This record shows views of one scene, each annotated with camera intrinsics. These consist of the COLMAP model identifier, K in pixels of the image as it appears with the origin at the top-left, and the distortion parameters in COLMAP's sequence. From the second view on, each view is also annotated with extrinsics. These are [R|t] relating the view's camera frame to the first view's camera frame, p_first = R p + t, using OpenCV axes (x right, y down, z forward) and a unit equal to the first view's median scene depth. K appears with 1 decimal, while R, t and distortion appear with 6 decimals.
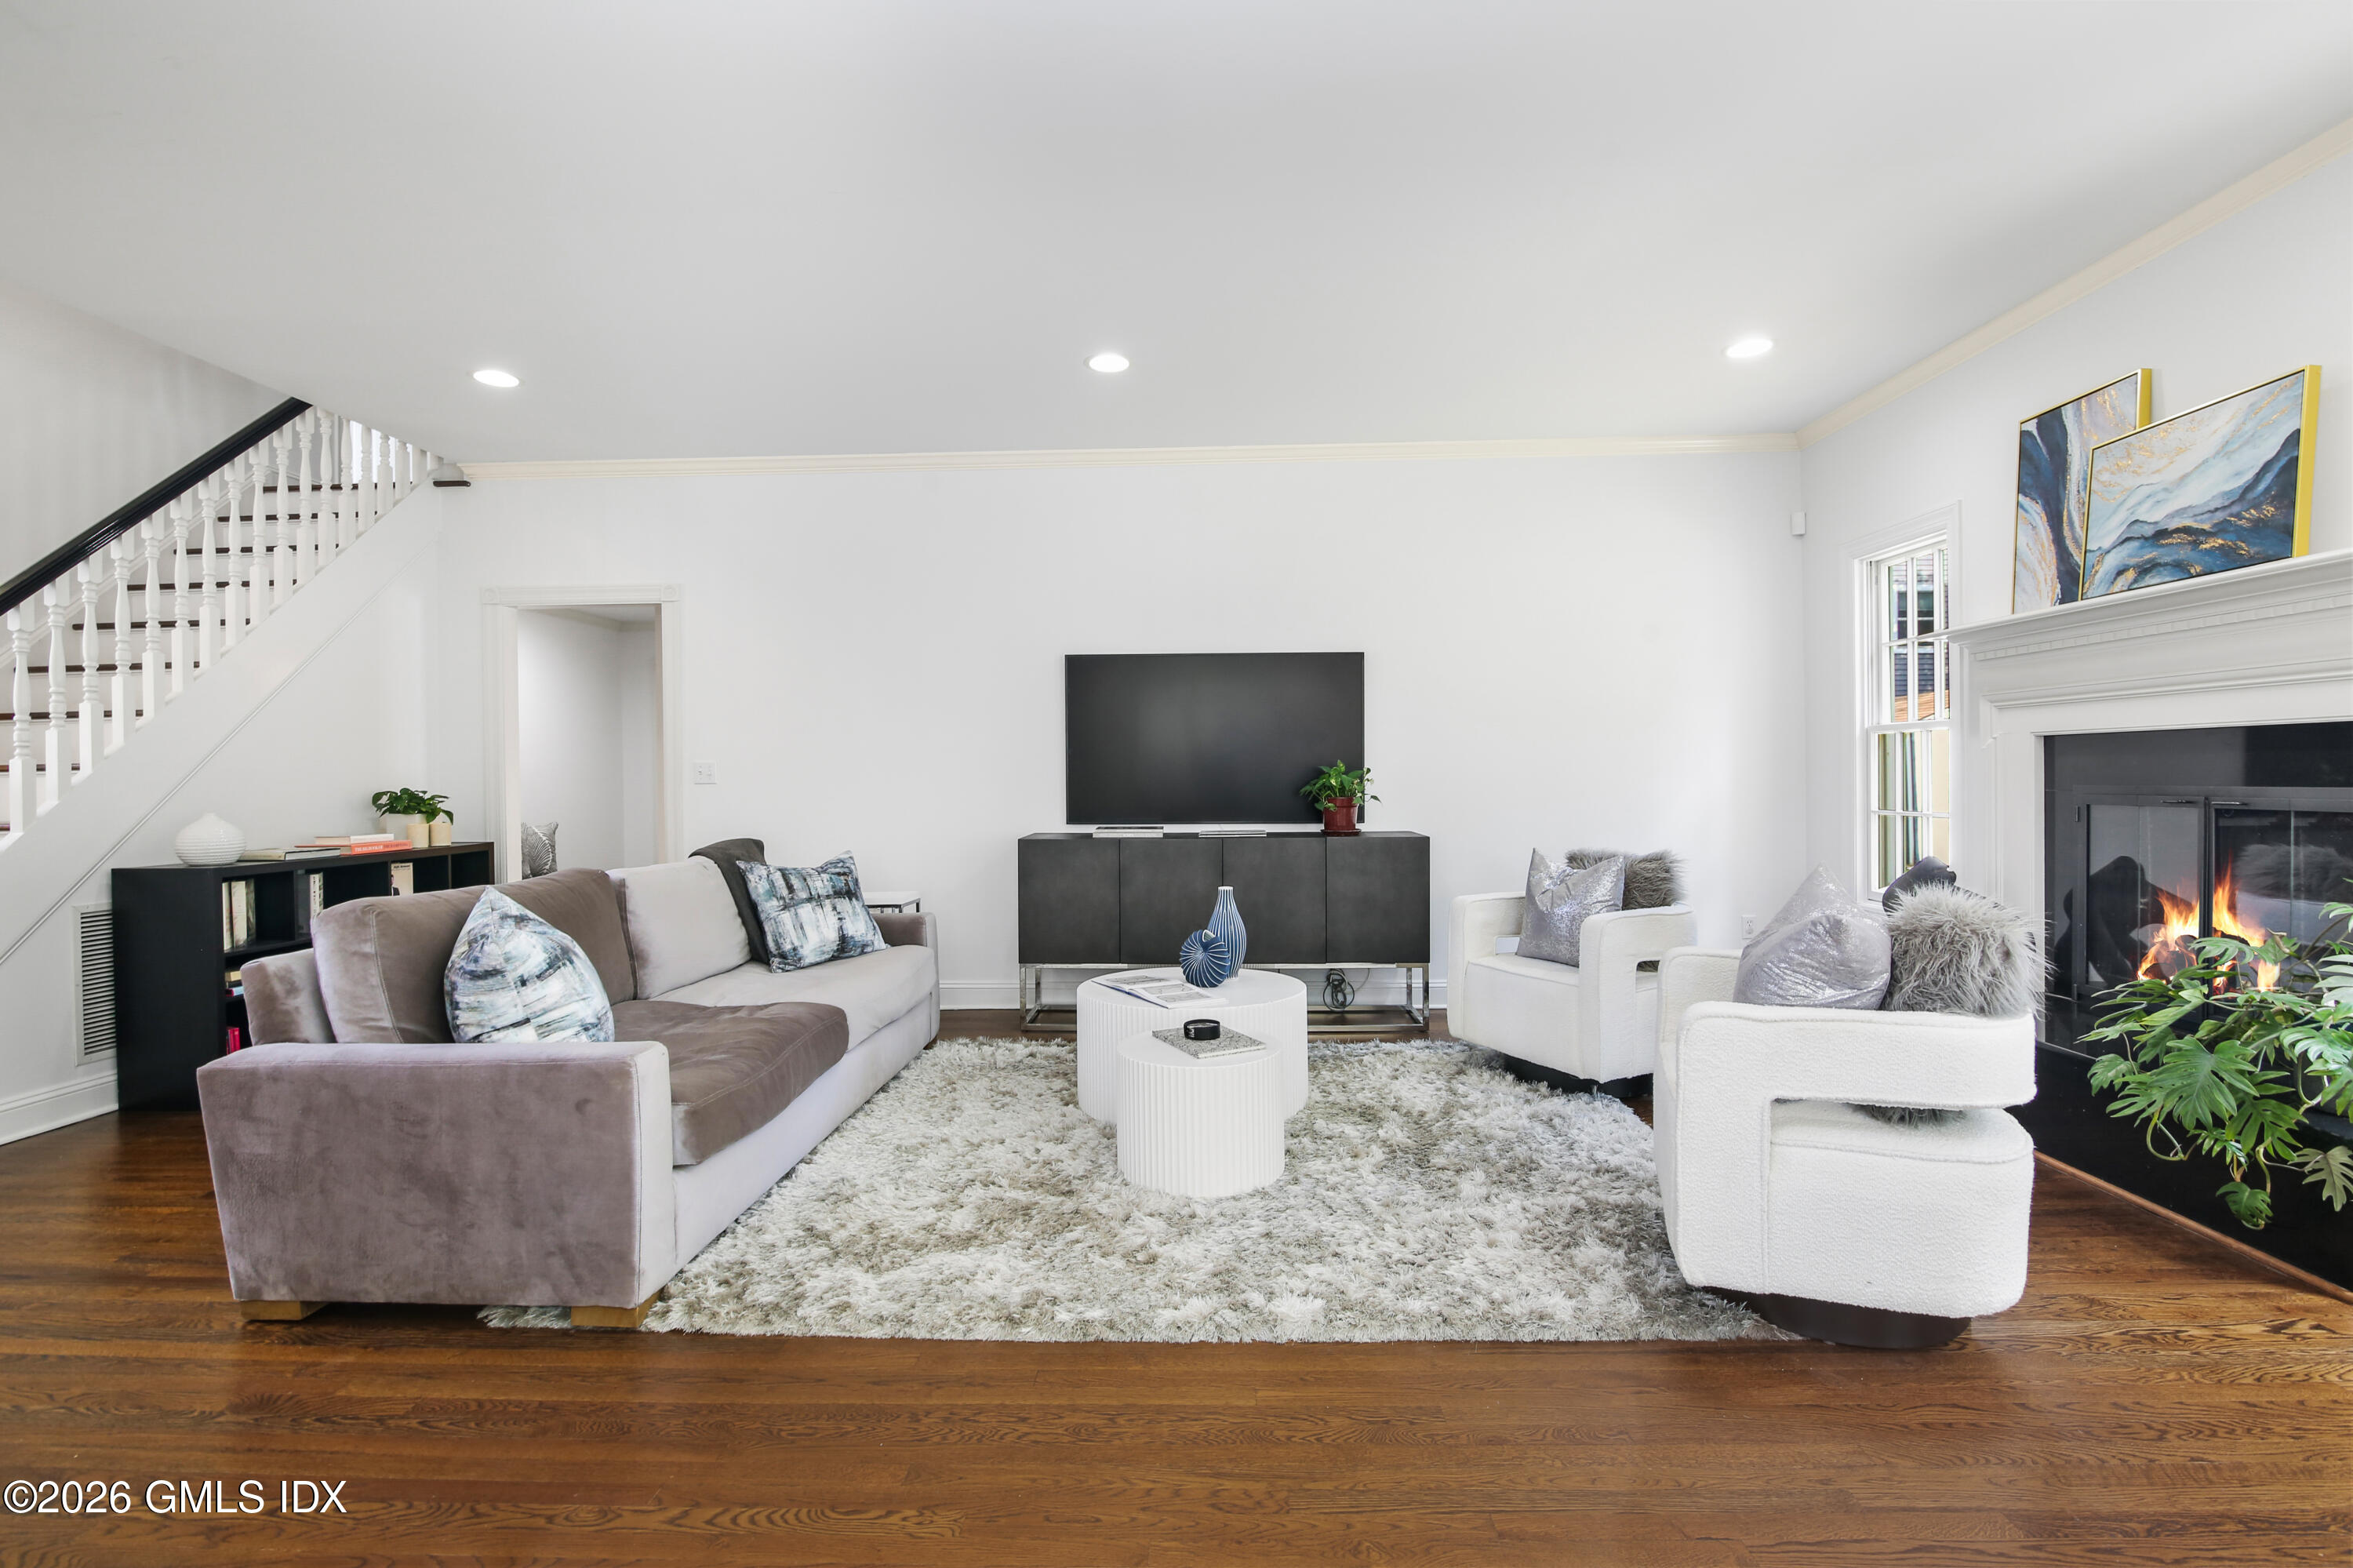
lens RADIAL K [[1083.3, 0, 1171.8], [0, 1083.3, 776.1], [0, 0, 1]] dist [-0.017492, -0.002675]
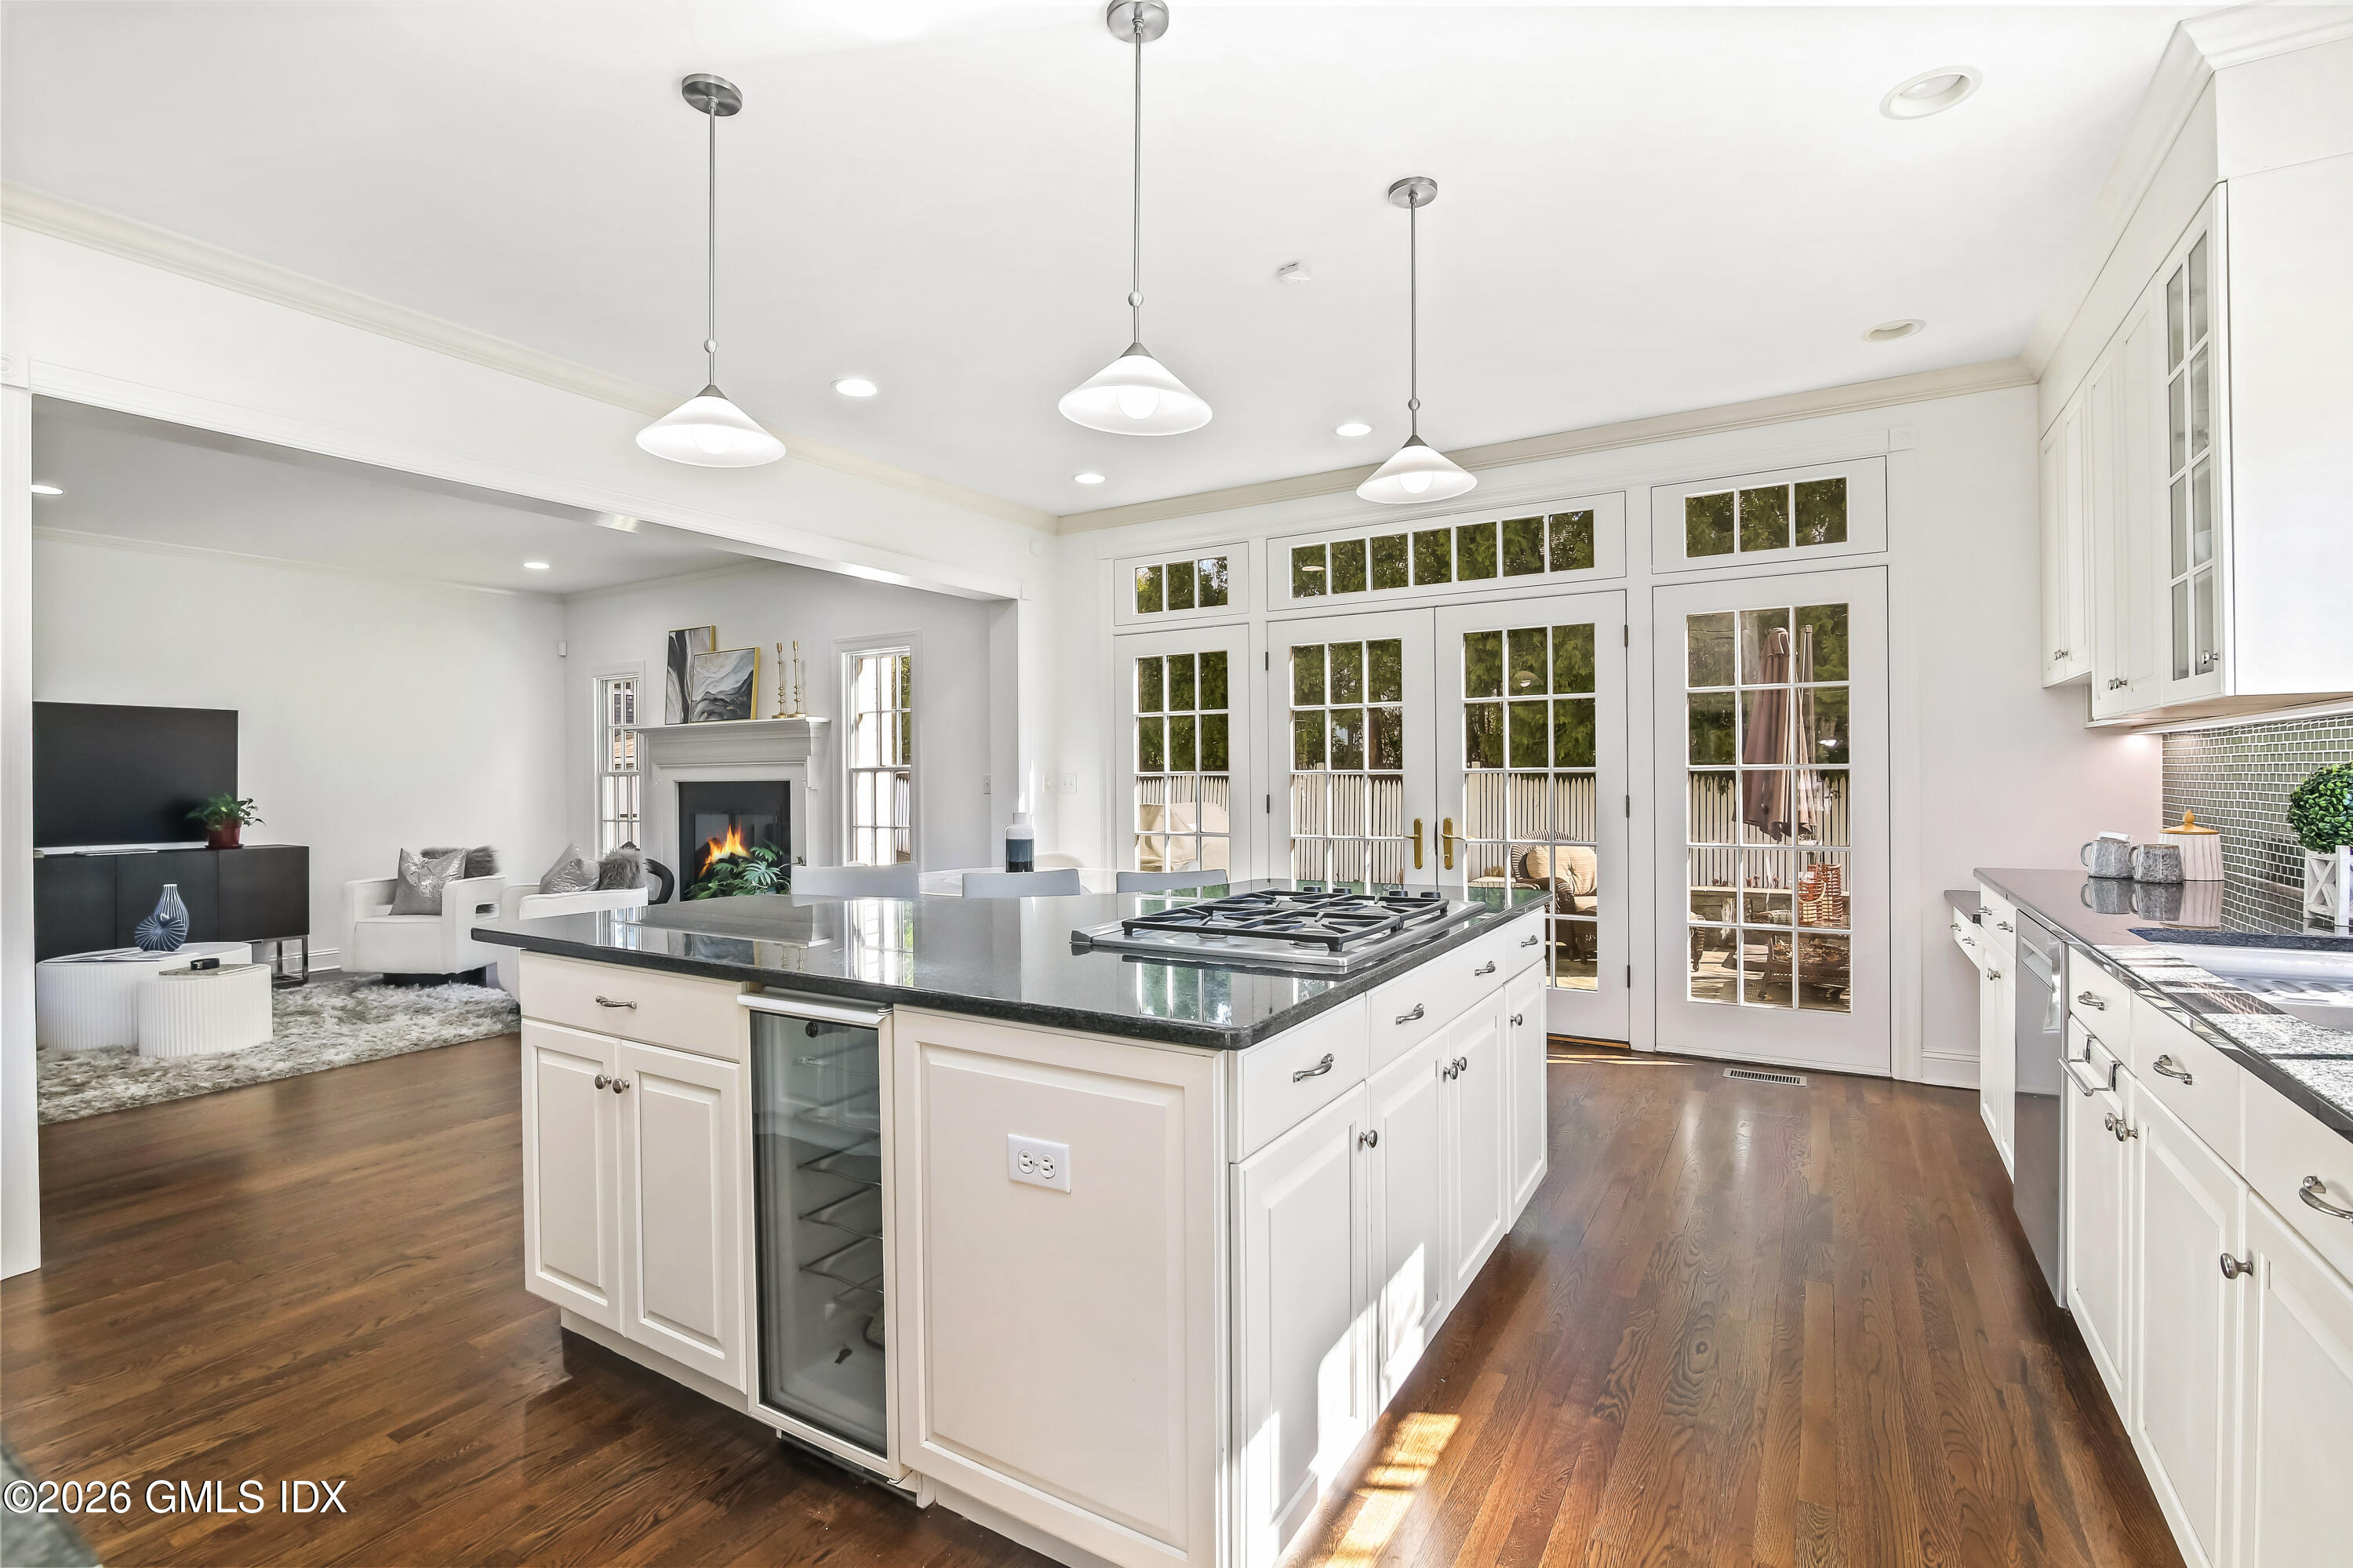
lens RADIAL K [[1083.3, 0, 1170.6], [0, 1083.3, 787.3], [0, 0, 1]] dist [-0.017492, -0.002675]
pose [[0.501417, 0.001035, 0.865205, -0.523966], [0.005171, 0.999978, -0.004193, -0.012854], [-0.865190, 0.006576, 0.501400, -0.880695]]
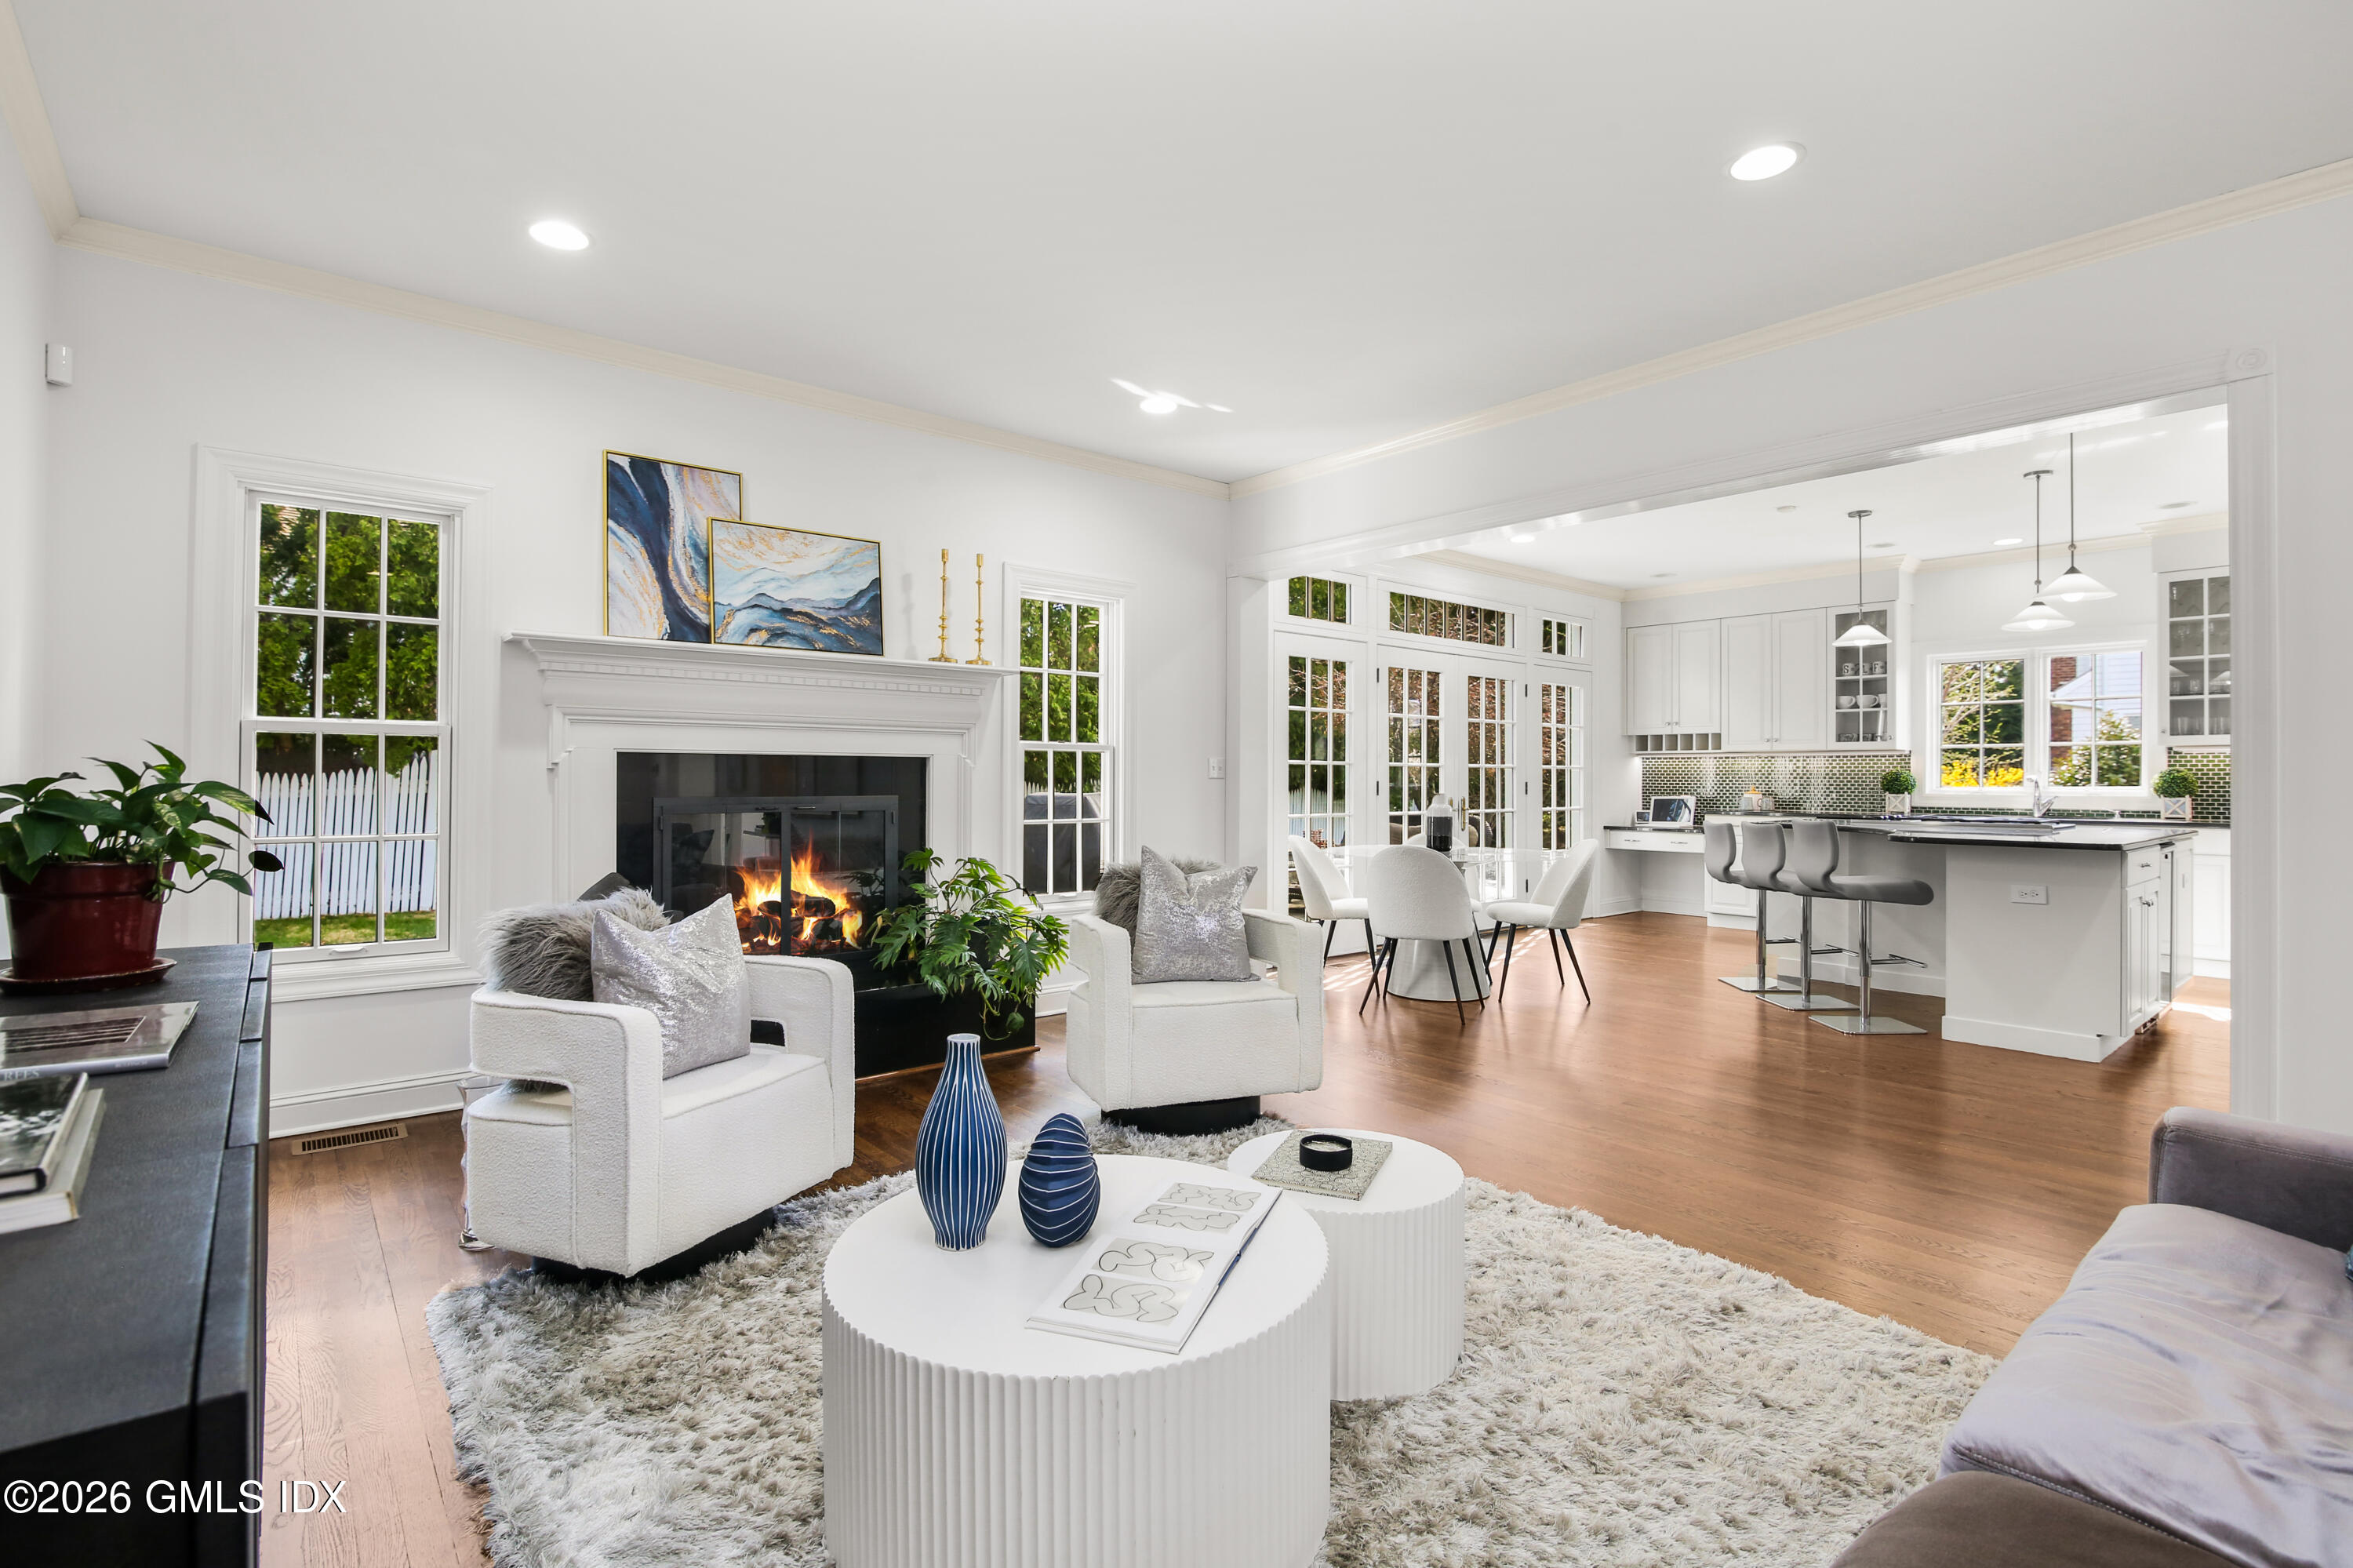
lens RADIAL K [[1083.3, 0, 1180.4], [0, 1083.3, 766.4], [0, 0, 1]] dist [-0.017492, -0.002675]
pose [[-0.660795, 0.003056, 0.750560, -0.355851], [-0.004182, 0.999961, -0.007754, -0.016520], [-0.750554, -0.008262, -0.660757, 1.238459]]
